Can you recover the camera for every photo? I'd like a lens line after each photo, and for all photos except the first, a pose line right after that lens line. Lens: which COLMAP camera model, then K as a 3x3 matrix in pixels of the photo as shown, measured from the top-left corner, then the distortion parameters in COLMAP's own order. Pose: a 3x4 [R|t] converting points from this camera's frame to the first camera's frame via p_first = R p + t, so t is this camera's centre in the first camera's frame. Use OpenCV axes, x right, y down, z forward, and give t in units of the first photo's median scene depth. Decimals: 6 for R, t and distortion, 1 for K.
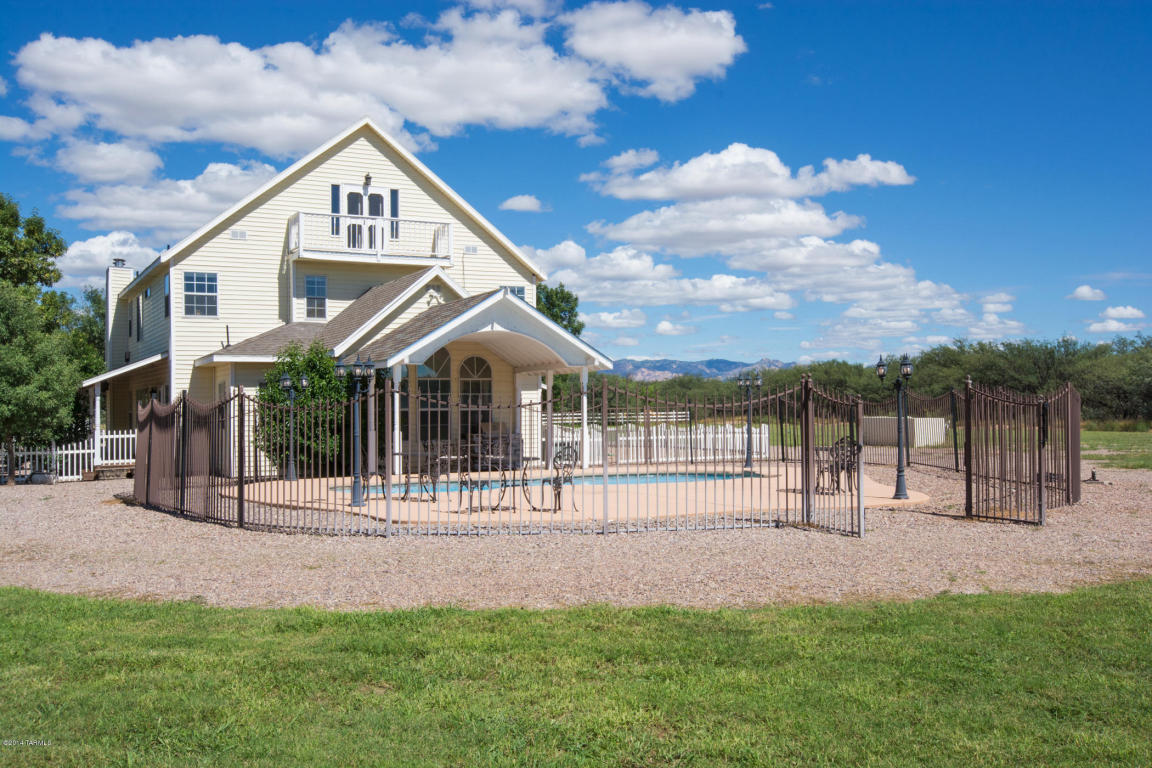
lens RADIAL K [[1086.2, 0, 573.2], [0, 1086.2, 384.4], [0, 0, 1]] dist [0.078659, 0.000000]
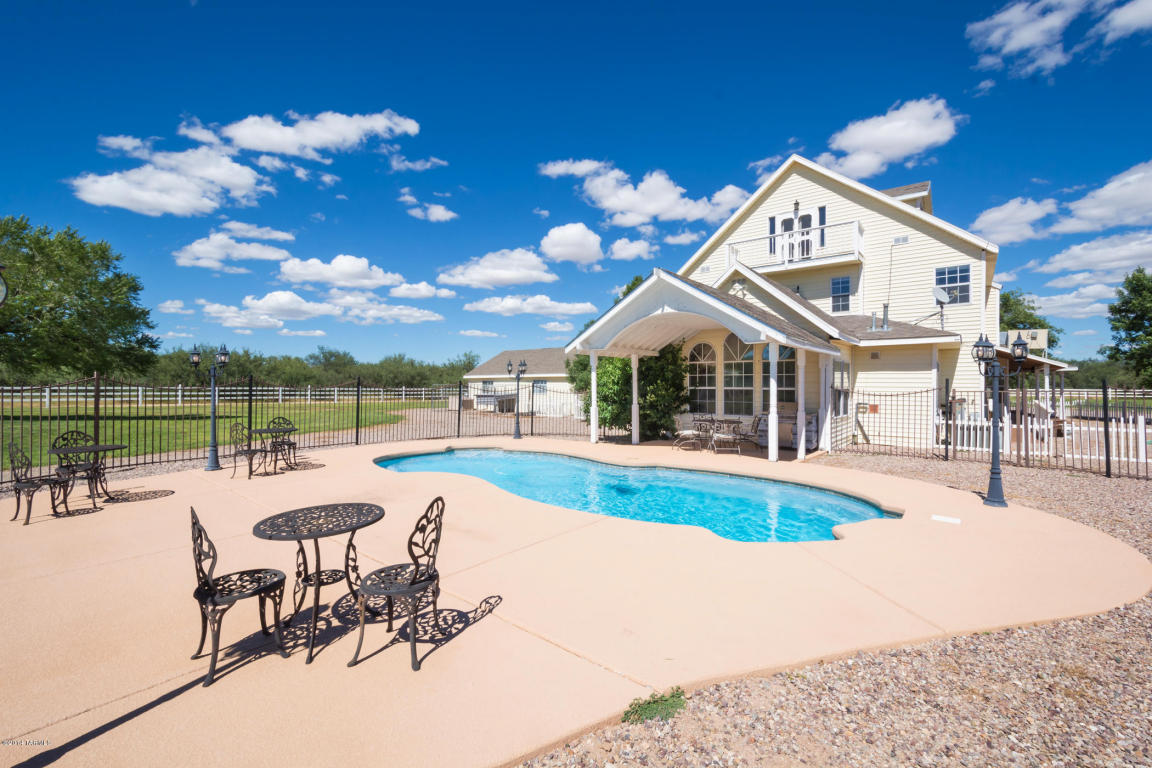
lens RADIAL K [[505.2, 0, 577.0], [0, 505.2, 383.1], [0, 0, 1]] dist [0.003272, 0.000164]
pose [[0.460149, 0.000885, -0.887841, 0.229209], [0.021424, 0.999697, 0.012100, 0.006155], [0.887583, -0.024589, 0.459991, 0.533073]]
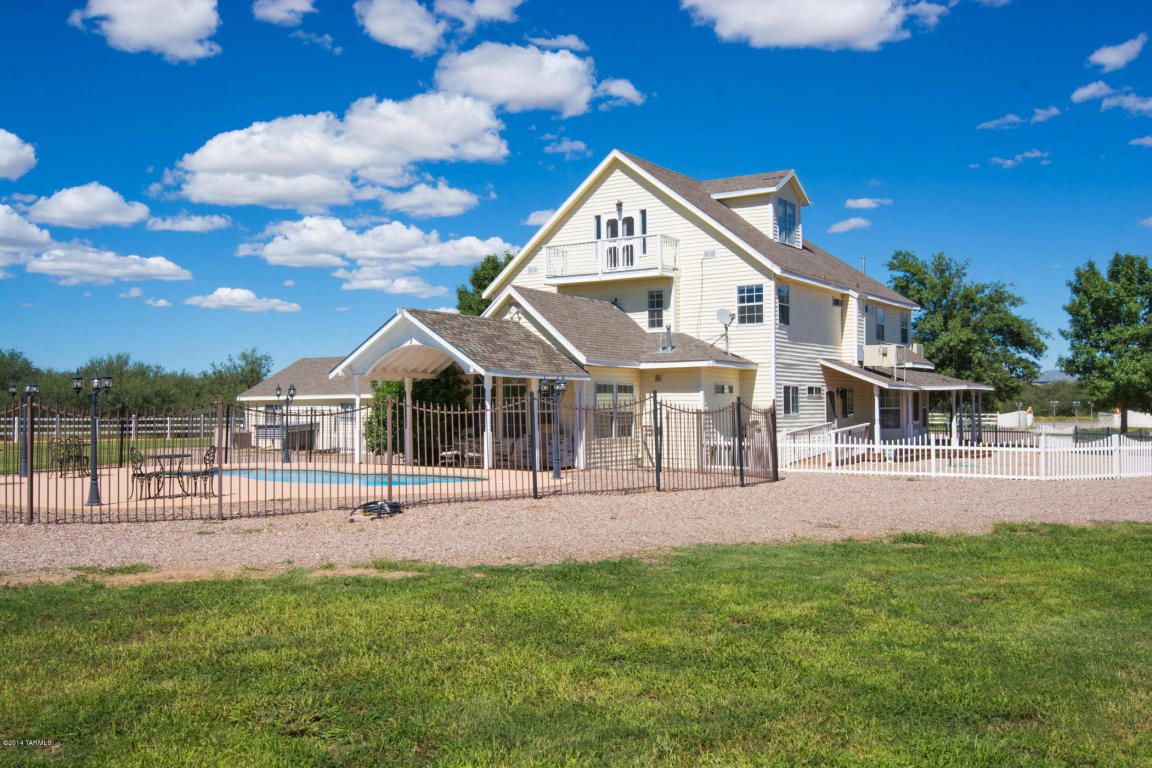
lens RADIAL K [[1166.6, 0, 593.4], [0, 1166.6, 351.9], [0, 0, 1]] dist [0.052871, 0.000000]
pose [[0.518922, -0.041829, -0.853797, 0.871731], [0.023382, 0.999123, -0.034737, 0.004052], [0.854502, -0.001938, 0.519445, 0.376343]]
